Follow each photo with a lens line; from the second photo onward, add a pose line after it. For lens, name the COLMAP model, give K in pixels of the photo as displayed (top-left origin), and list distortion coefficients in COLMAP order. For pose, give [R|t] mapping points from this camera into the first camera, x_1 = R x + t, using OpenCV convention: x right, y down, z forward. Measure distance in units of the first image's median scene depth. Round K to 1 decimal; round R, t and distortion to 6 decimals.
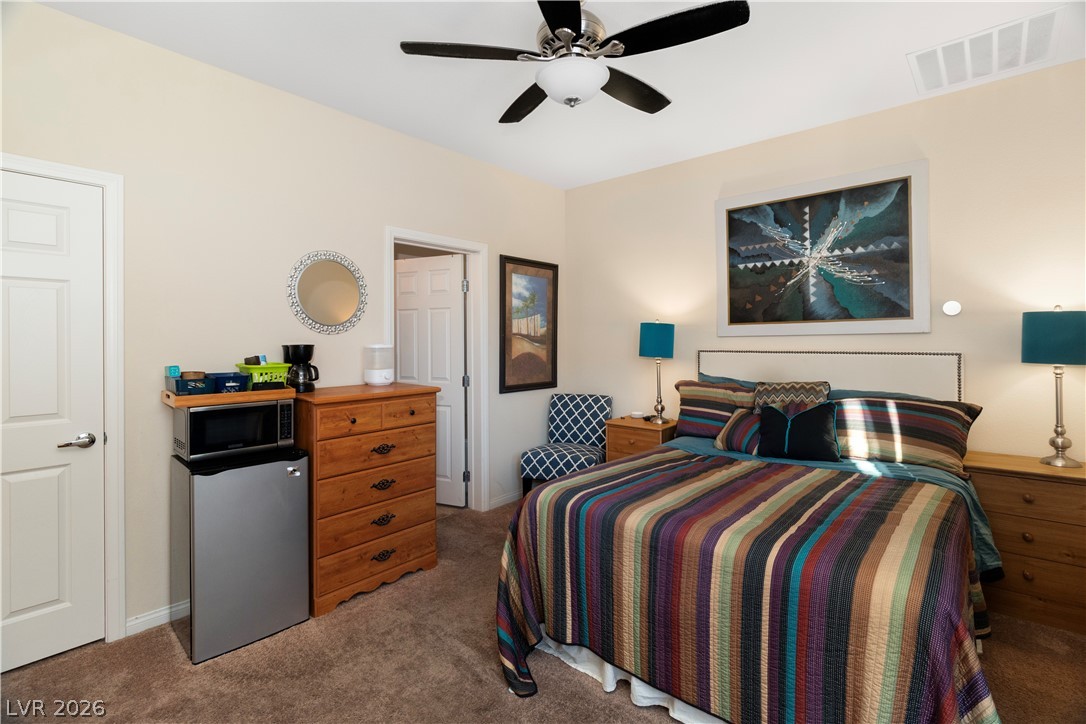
lens RADIAL K [[500.6, 0, 545.9], [0, 500.6, 341.6], [0, 0, 1]] dist [0.000822, 0.000365]
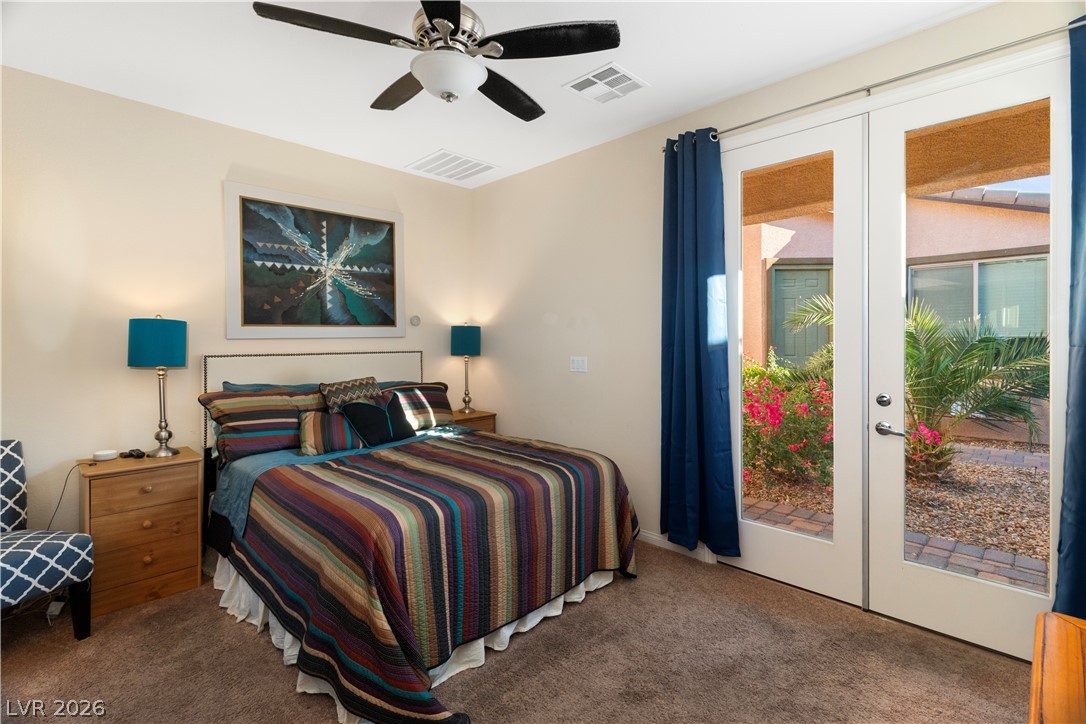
lens RADIAL K [[500.6, 0, 545.9], [0, 500.6, 341.6], [0, 0, 1]] dist [0.000822, 0.000365]
pose [[0.064059, 0.001662, 0.997945, -0.548854], [0.008412, 0.999962, -0.002206, 0.001266], [-0.997911, 0.008536, 0.064042, 0.452918]]
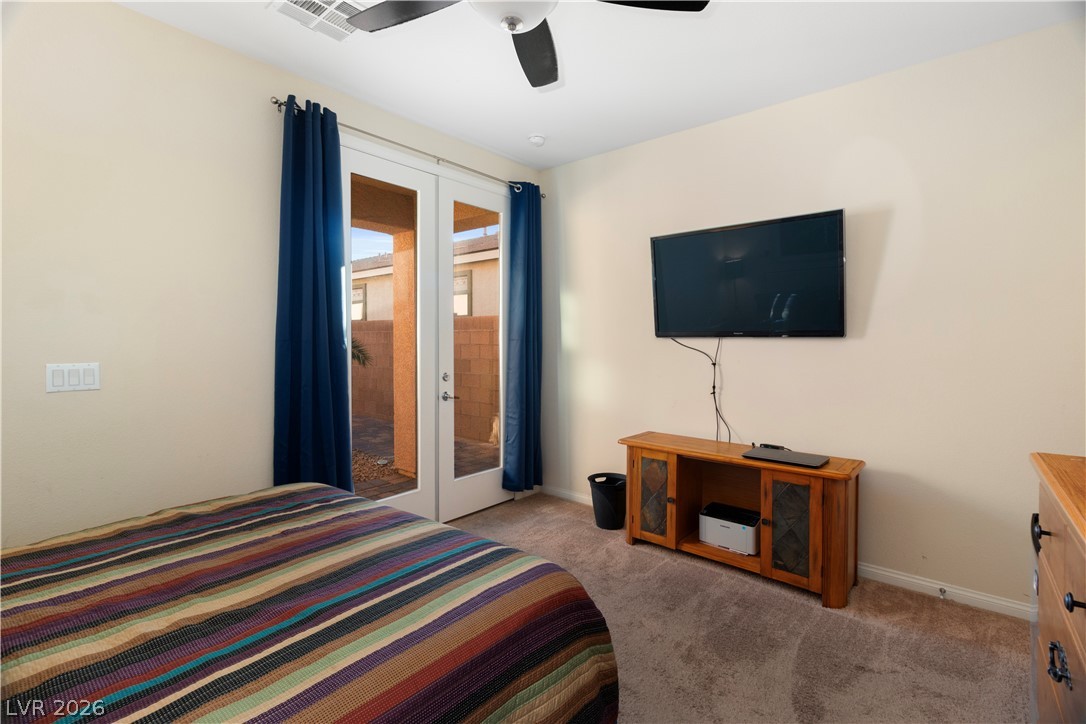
lens RADIAL K [[503.0, 0, 542.9], [0, 503.0, 339.8], [0, 0, 1]] dist [0.001750, 0.000285]
pose [[-0.999780, 0.003307, -0.020704, 0.016194], [0.003152, 0.999967, 0.007536, 0.003398], [0.020728, 0.007469, -0.999757, 1.080901]]
